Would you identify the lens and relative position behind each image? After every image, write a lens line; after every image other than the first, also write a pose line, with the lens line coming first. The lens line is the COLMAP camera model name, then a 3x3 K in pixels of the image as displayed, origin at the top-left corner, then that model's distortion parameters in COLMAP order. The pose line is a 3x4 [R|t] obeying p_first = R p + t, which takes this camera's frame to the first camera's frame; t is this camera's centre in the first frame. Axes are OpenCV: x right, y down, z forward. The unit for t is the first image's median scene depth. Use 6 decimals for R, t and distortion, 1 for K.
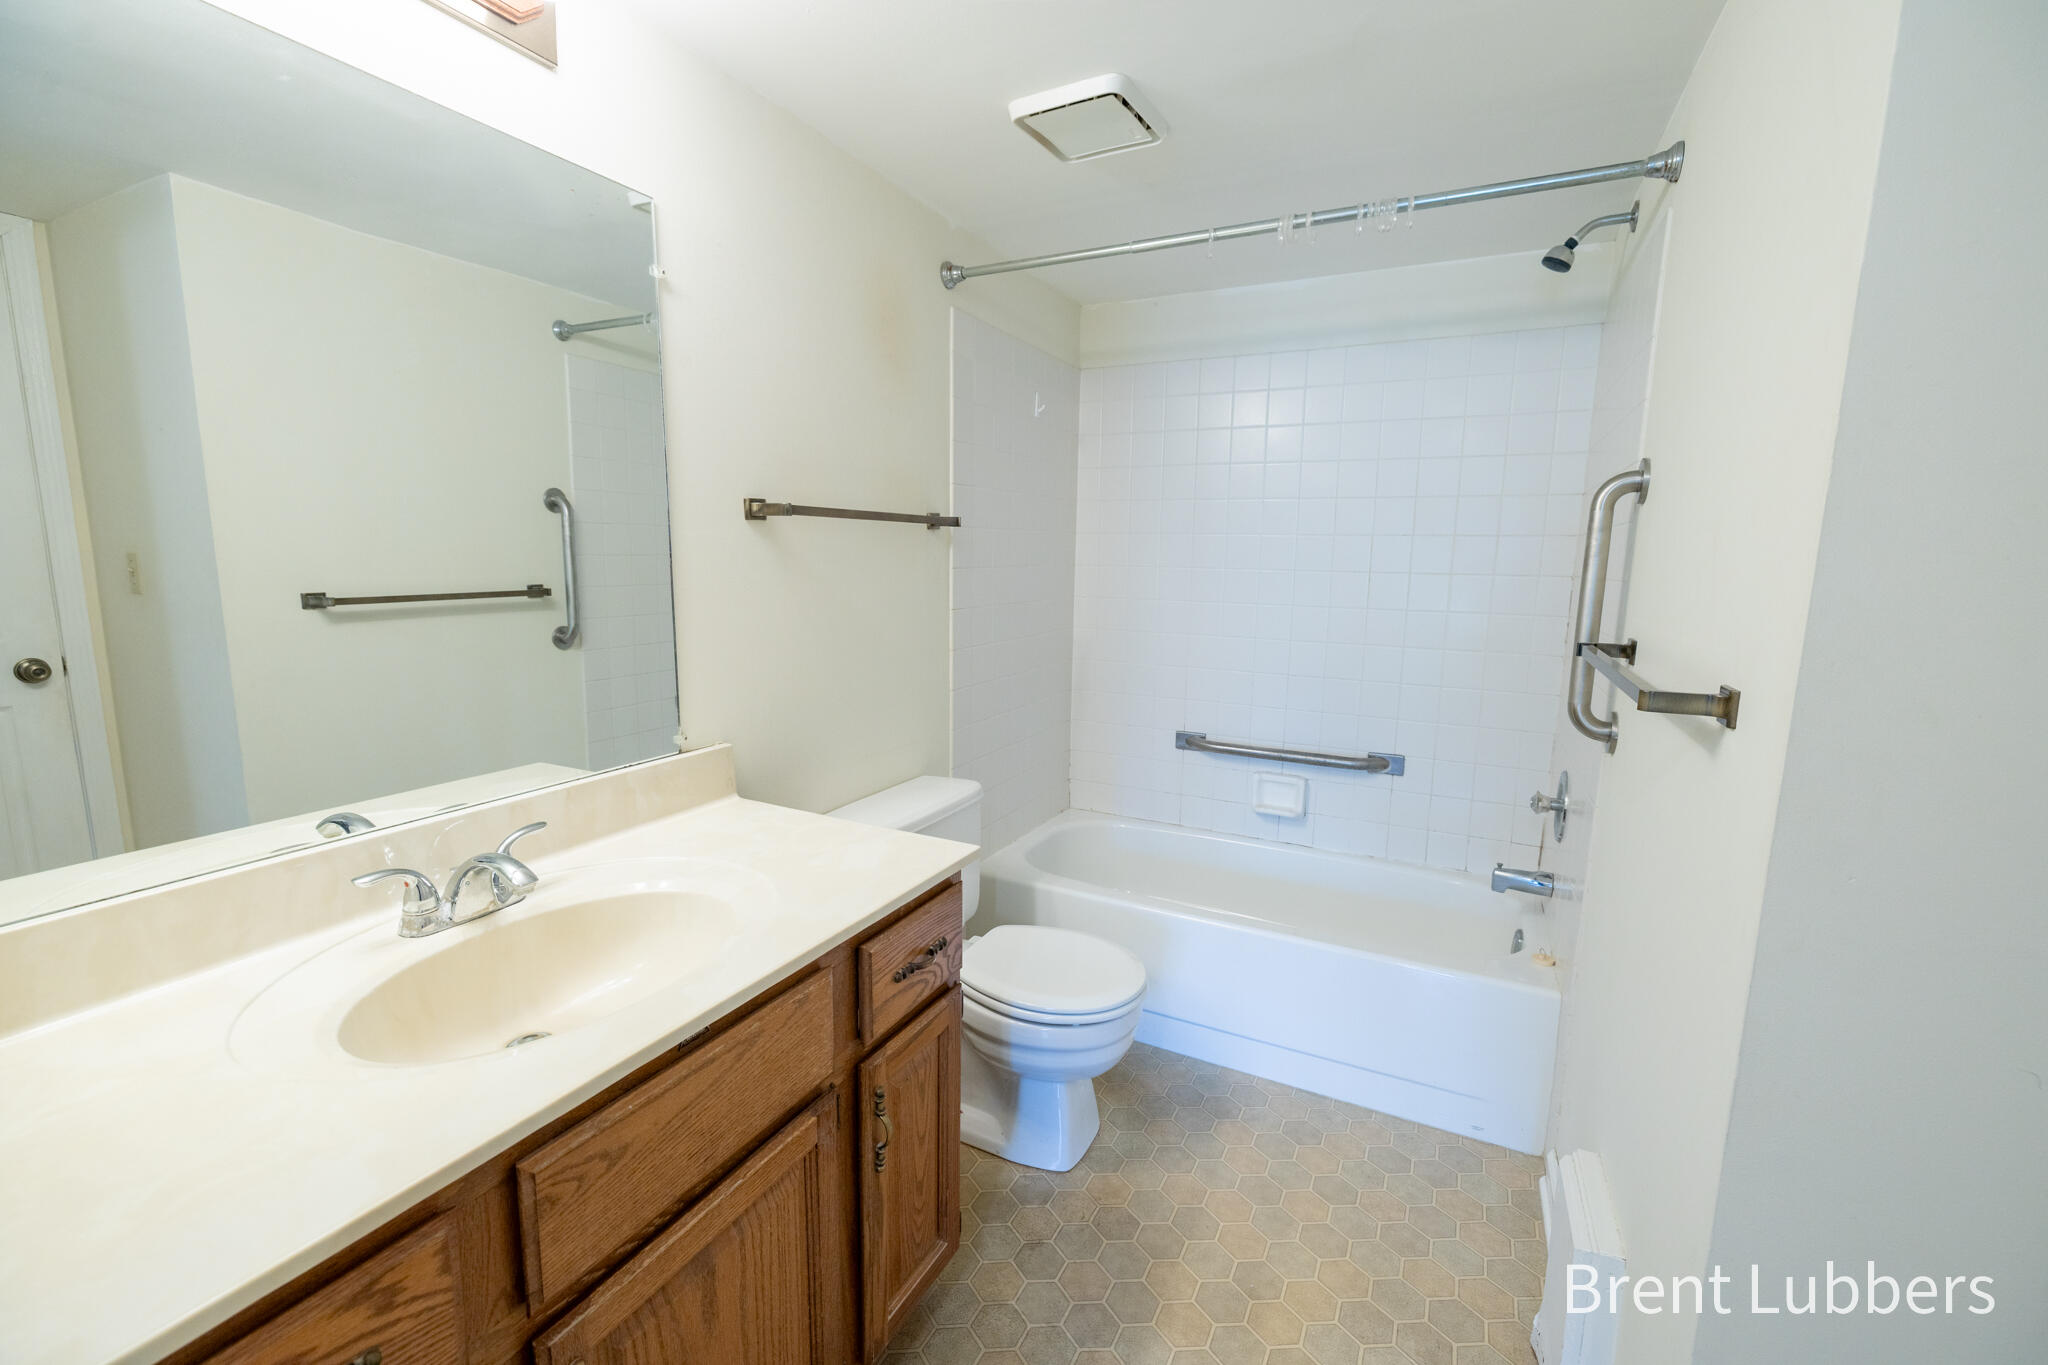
lens RADIAL K [[857.7, 0, 1021.8], [0, 857.7, 680.5], [0, 0, 1]] dist [0.001531, -0.000539]
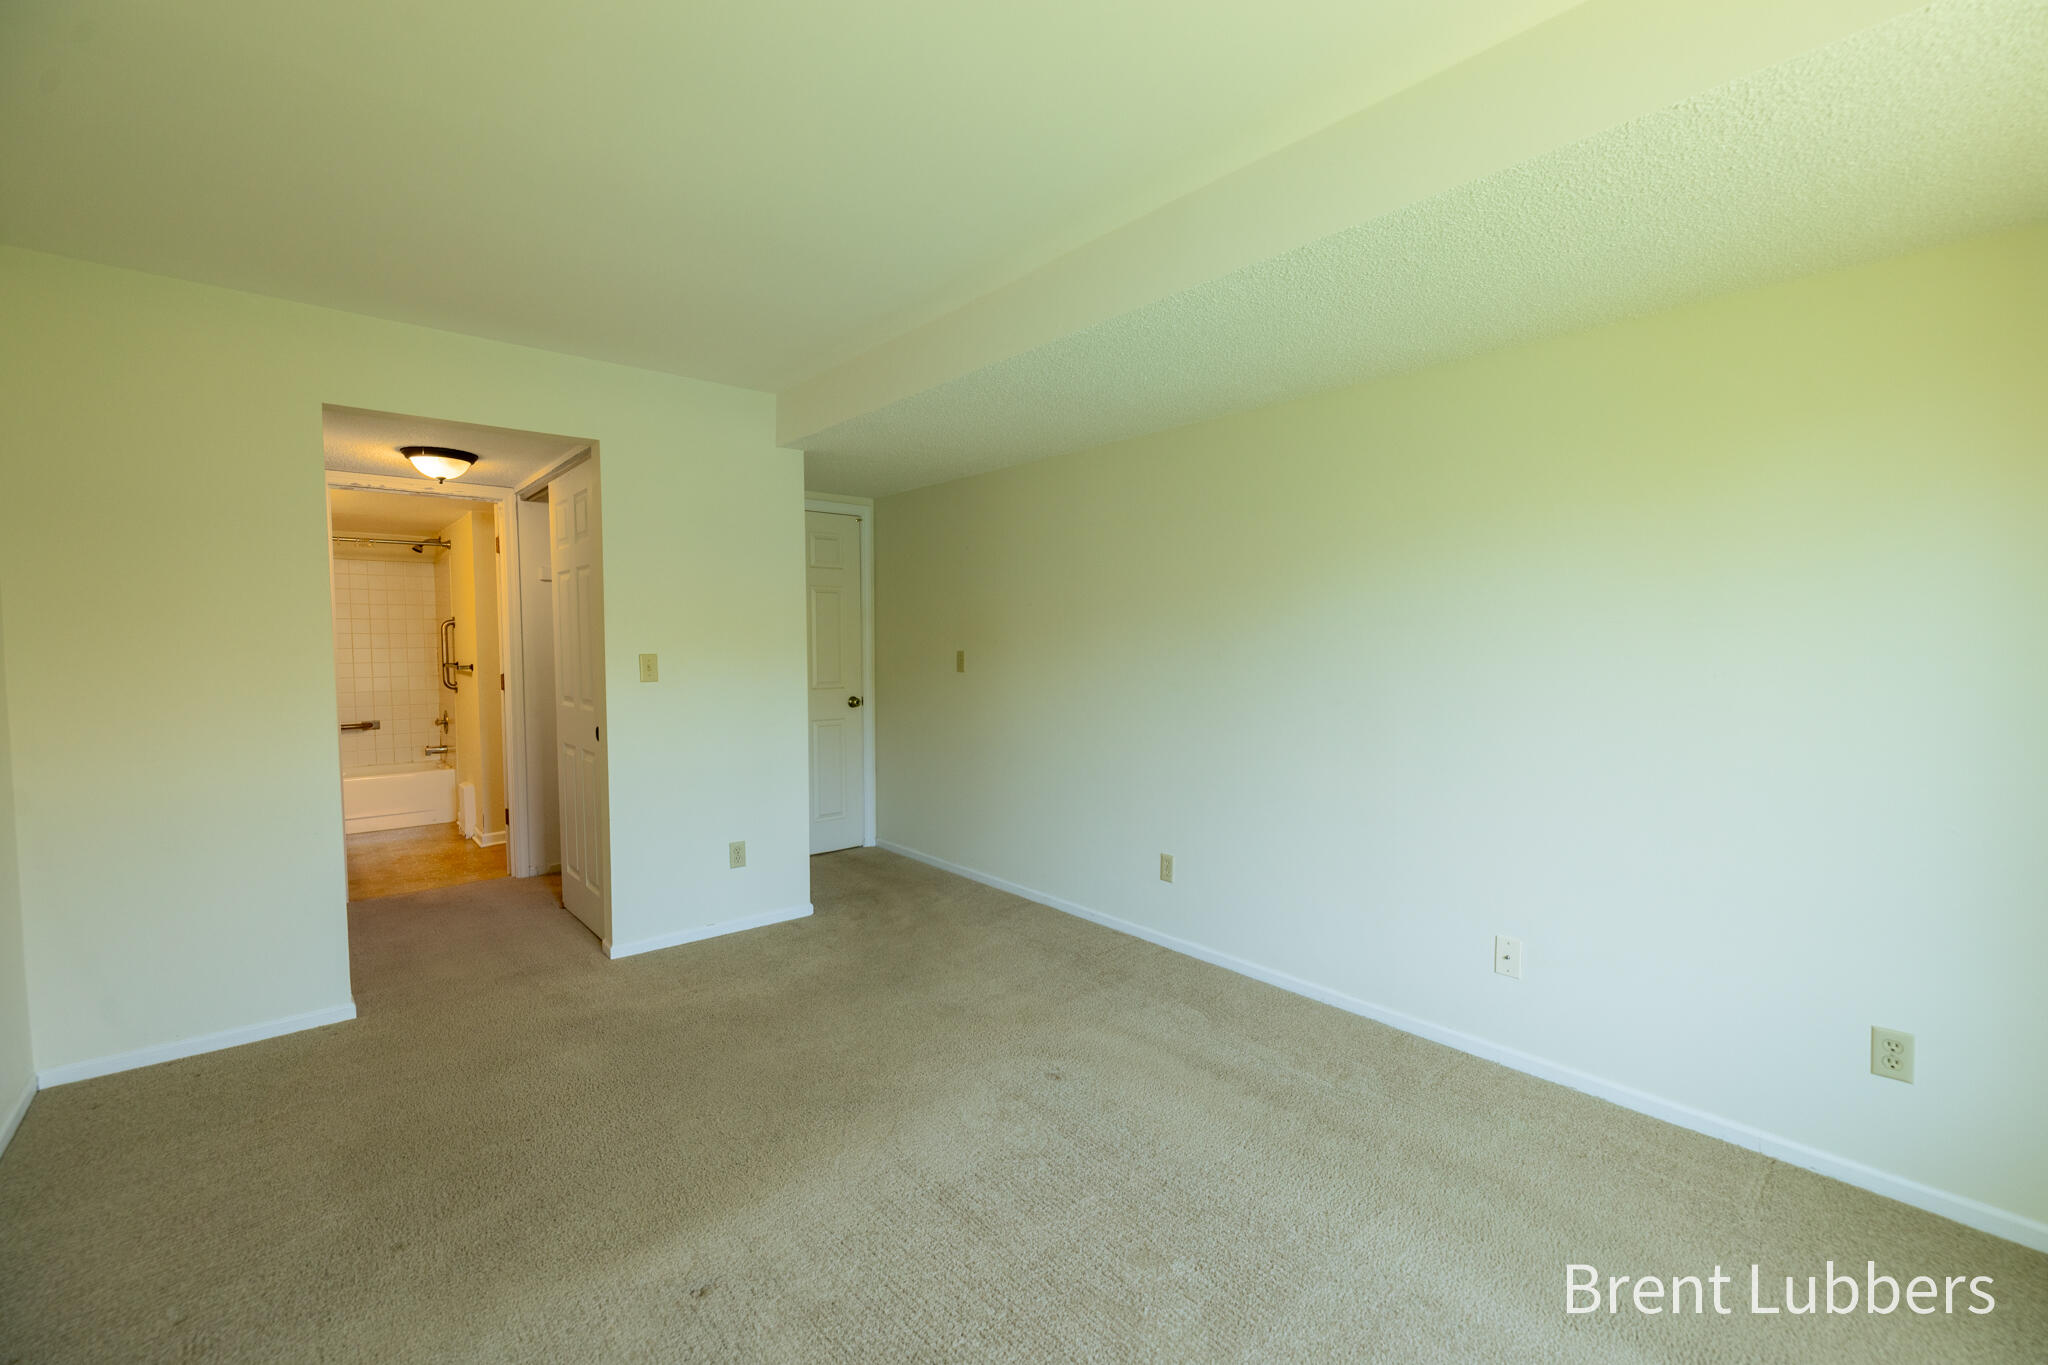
lens RADIAL K [[857.7, 0, 1022.7], [0, 857.7, 689.7], [0, 0, 1]] dist [0.001531, -0.000539]
pose [[0.381780, -0.078087, 0.920949, -1.382482], [0.137921, 0.990081, 0.026773, 0.232761], [-0.913905, 0.116797, 0.388763, -2.065587]]
